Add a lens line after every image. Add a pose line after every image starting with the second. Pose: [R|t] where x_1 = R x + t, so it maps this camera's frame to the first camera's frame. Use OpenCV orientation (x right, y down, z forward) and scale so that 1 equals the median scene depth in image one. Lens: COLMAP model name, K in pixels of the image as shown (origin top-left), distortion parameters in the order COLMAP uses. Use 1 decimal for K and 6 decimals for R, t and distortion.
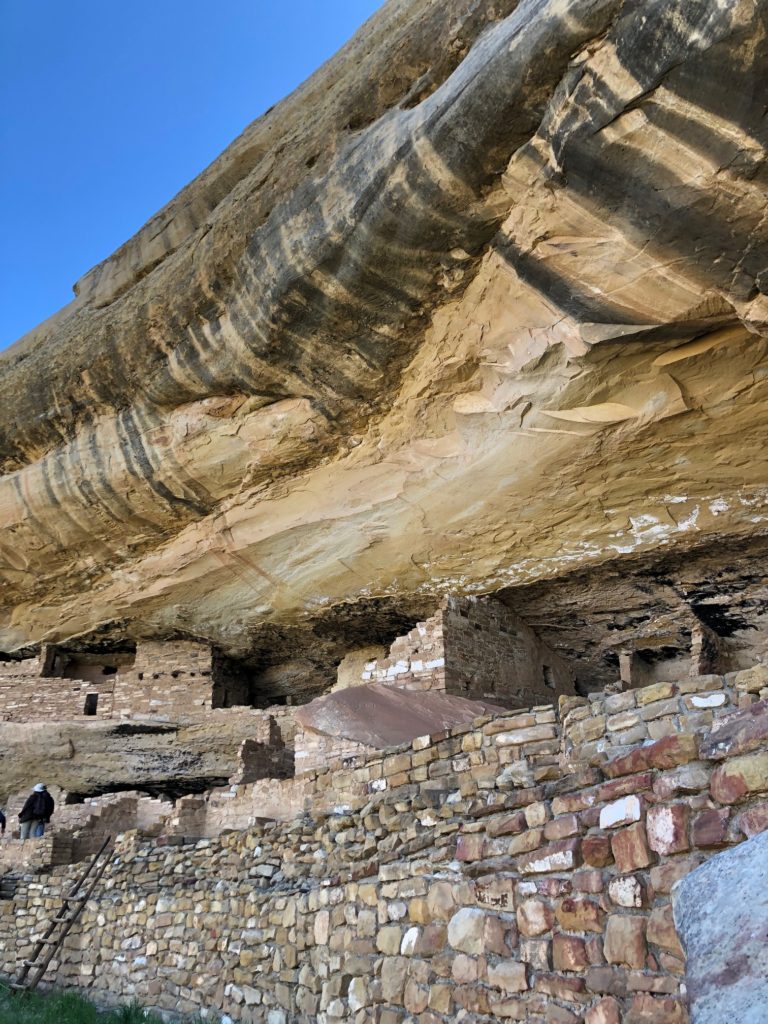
lens RADIAL K [[832.0, 0, 384.0], [0, 832.0, 512.4], [0, 0, 1]] dist [0.006598, -0.001232]
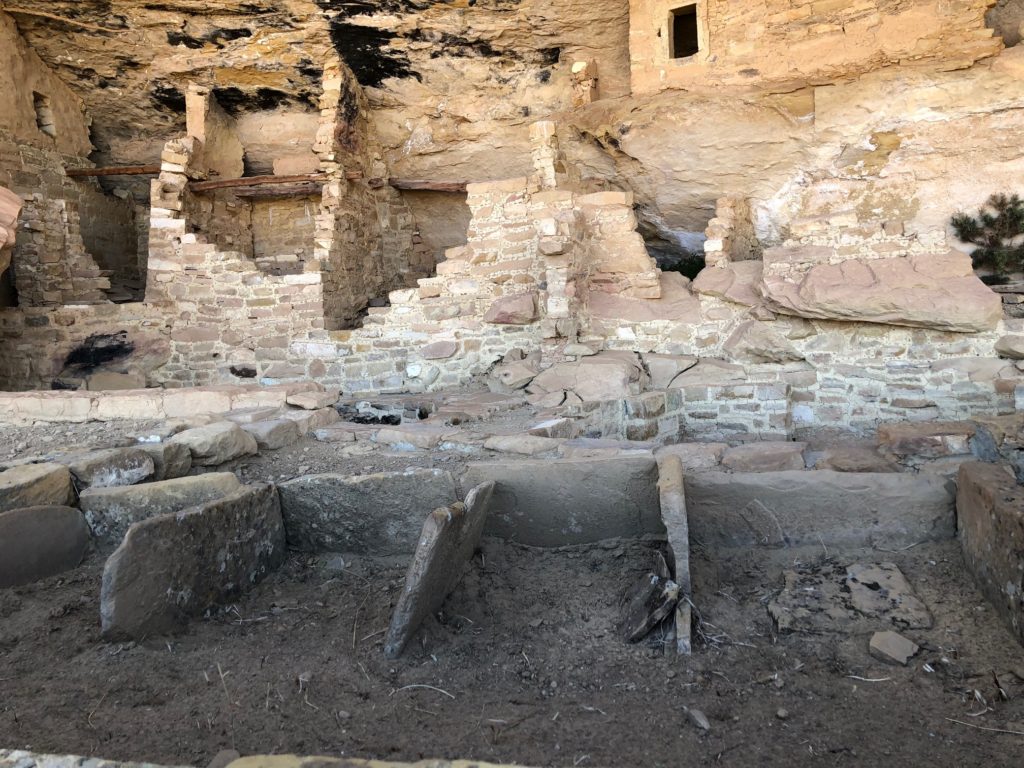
lens RADIAL K [[832.0, 0, 512.1], [0, 832.0, 384.9], [0, 0, 1]] dist [0.006598, -0.001232]
pose [[0.728991, -0.099341, 0.677276, 0.032964], [-0.233073, 0.894272, 0.382040, 0.082730], [-0.643622, -0.436359, 0.628763, 0.415575]]
